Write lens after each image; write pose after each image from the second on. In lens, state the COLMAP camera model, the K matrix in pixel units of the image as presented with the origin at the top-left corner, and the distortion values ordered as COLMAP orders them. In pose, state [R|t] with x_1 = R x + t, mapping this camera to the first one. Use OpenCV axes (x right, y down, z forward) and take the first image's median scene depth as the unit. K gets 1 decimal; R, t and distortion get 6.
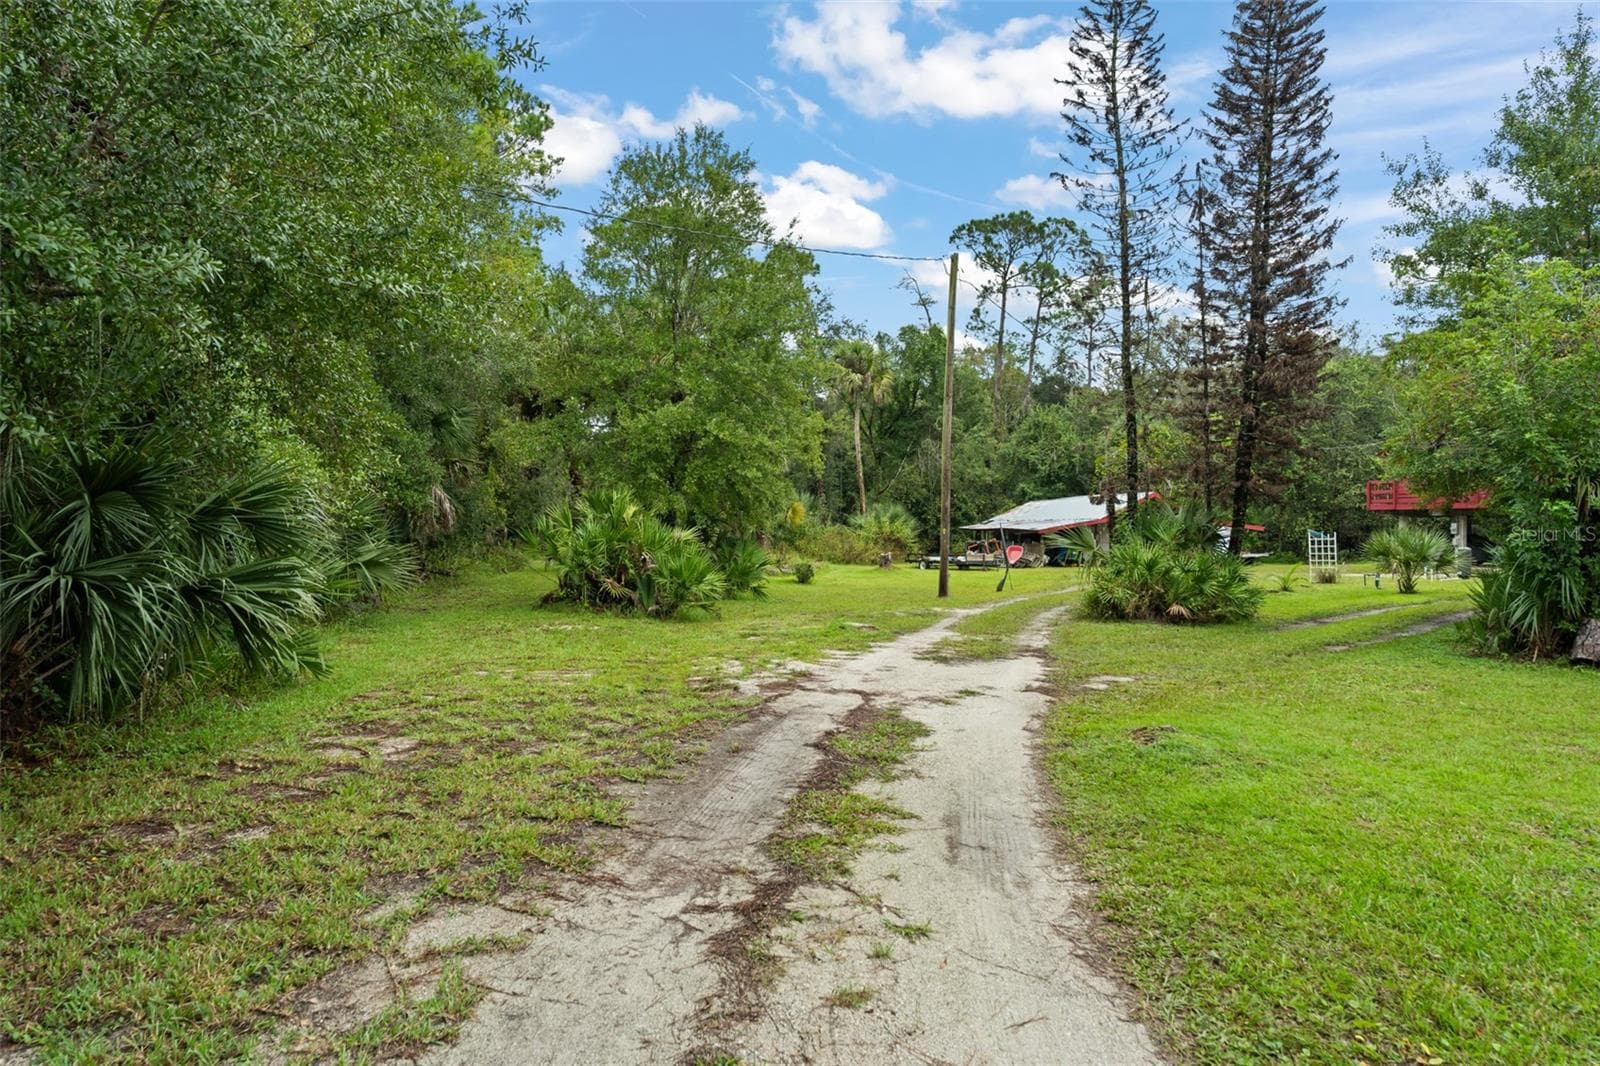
lens RADIAL K [[633.3, 0, 803.0], [0, 633.3, 519.2], [0, 0, 1]] dist [0.001999, 0.000219]
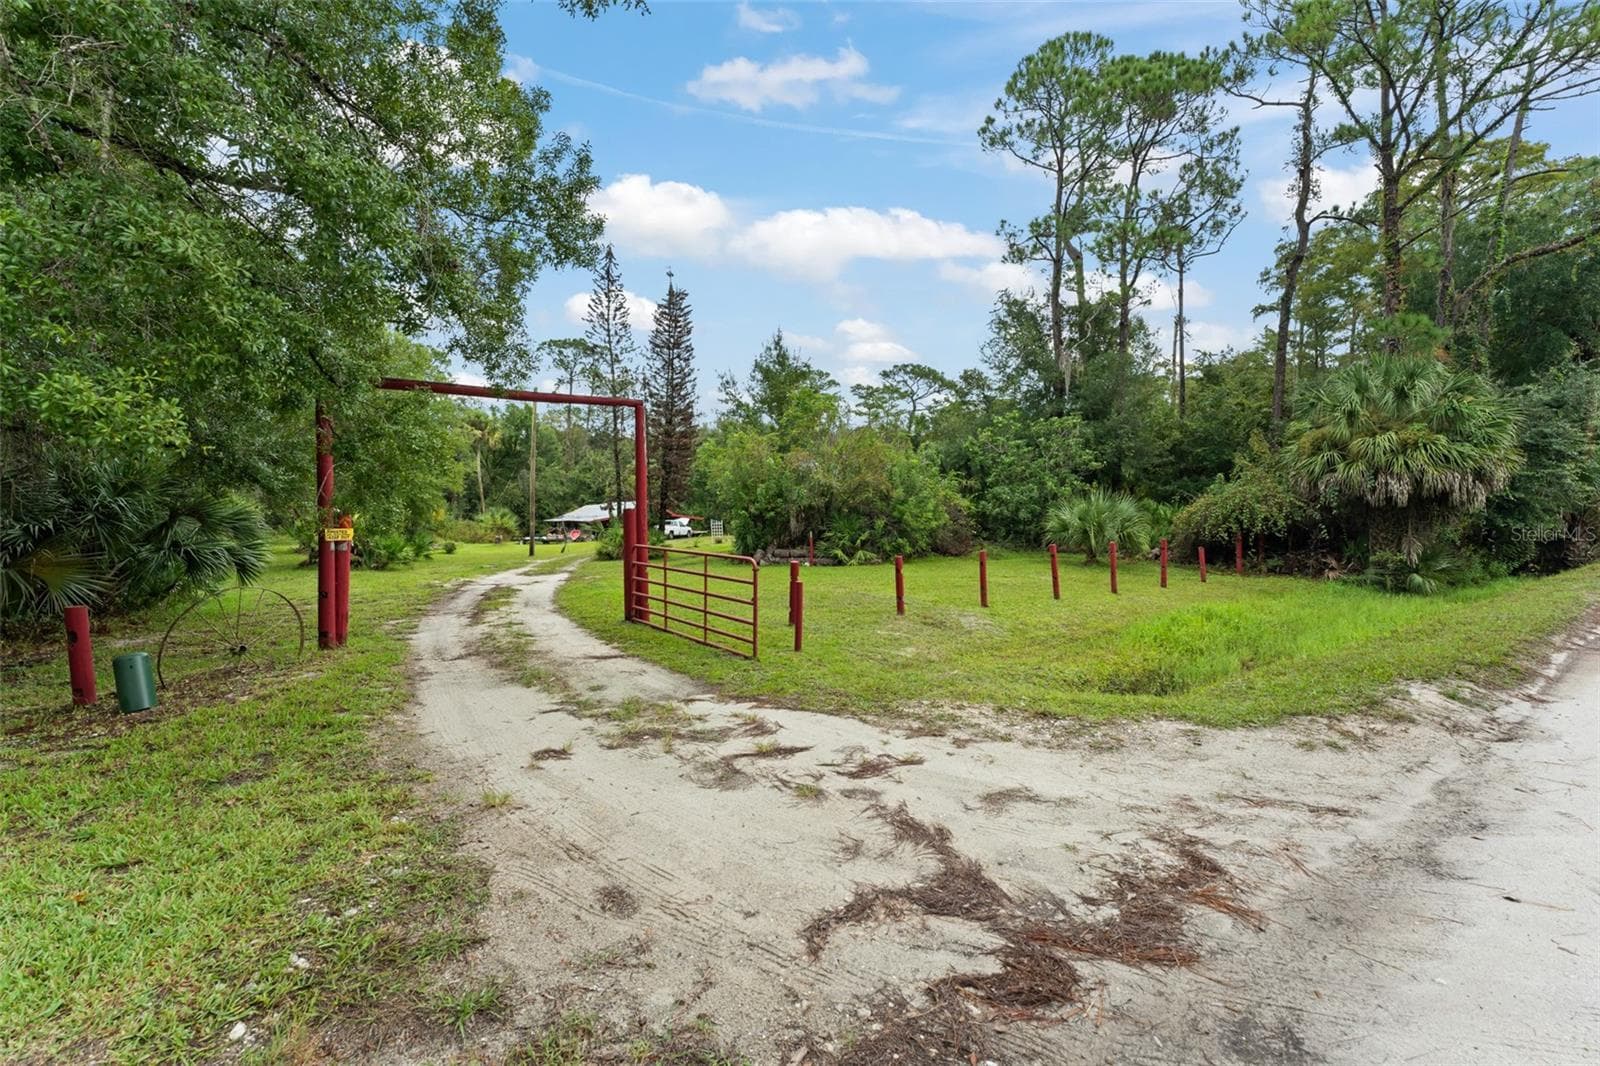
lens RADIAL K [[633.3, 0, 803.0], [0, 633.3, 519.2], [0, 0, 1]] dist [0.001999, 0.000219]
pose [[0.827700, -0.014106, 0.560993, -0.165199], [0.002236, 0.999759, 0.021840, -0.031281], [-0.561166, -0.016823, 0.827532, -0.982646]]
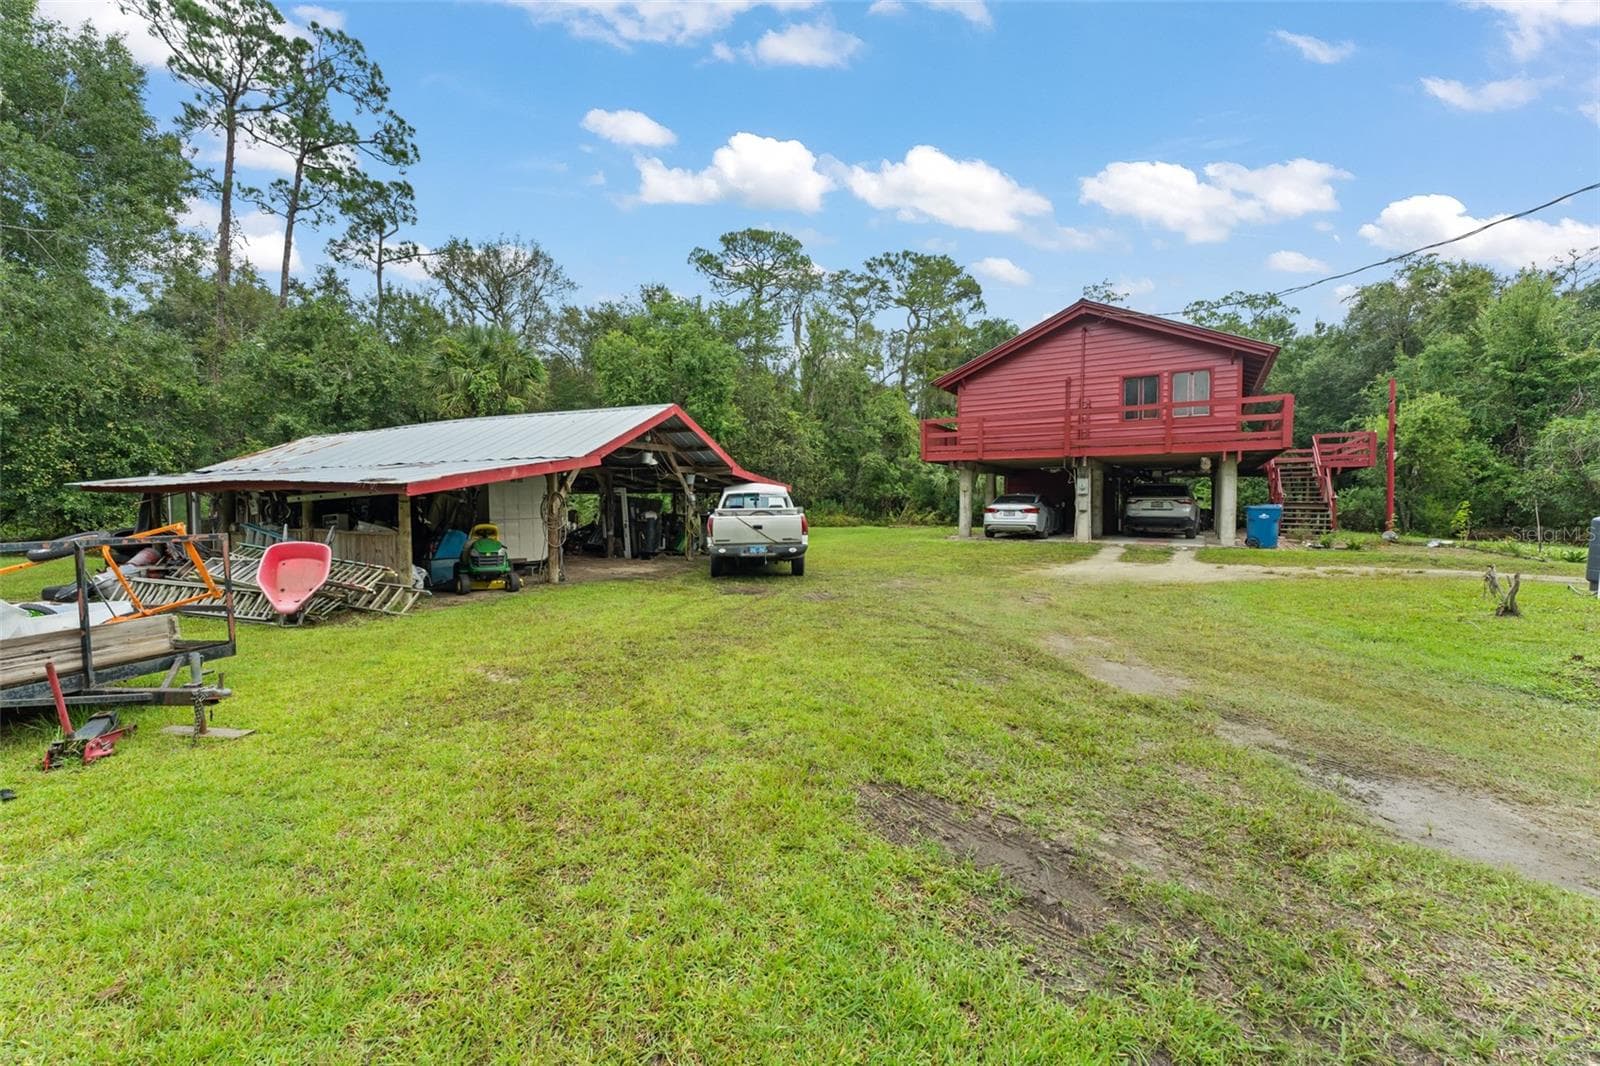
lens RADIAL K [[633.3, 0, 803.0], [0, 633.3, 519.2], [0, 0, 1]] dist [0.001999, 0.000219]
pose [[0.513389, -0.030124, 0.857627, 0.067672], [-0.005872, 0.999237, 0.038613, 0.006482], [-0.858136, -0.024859, 0.512821, 0.213687]]
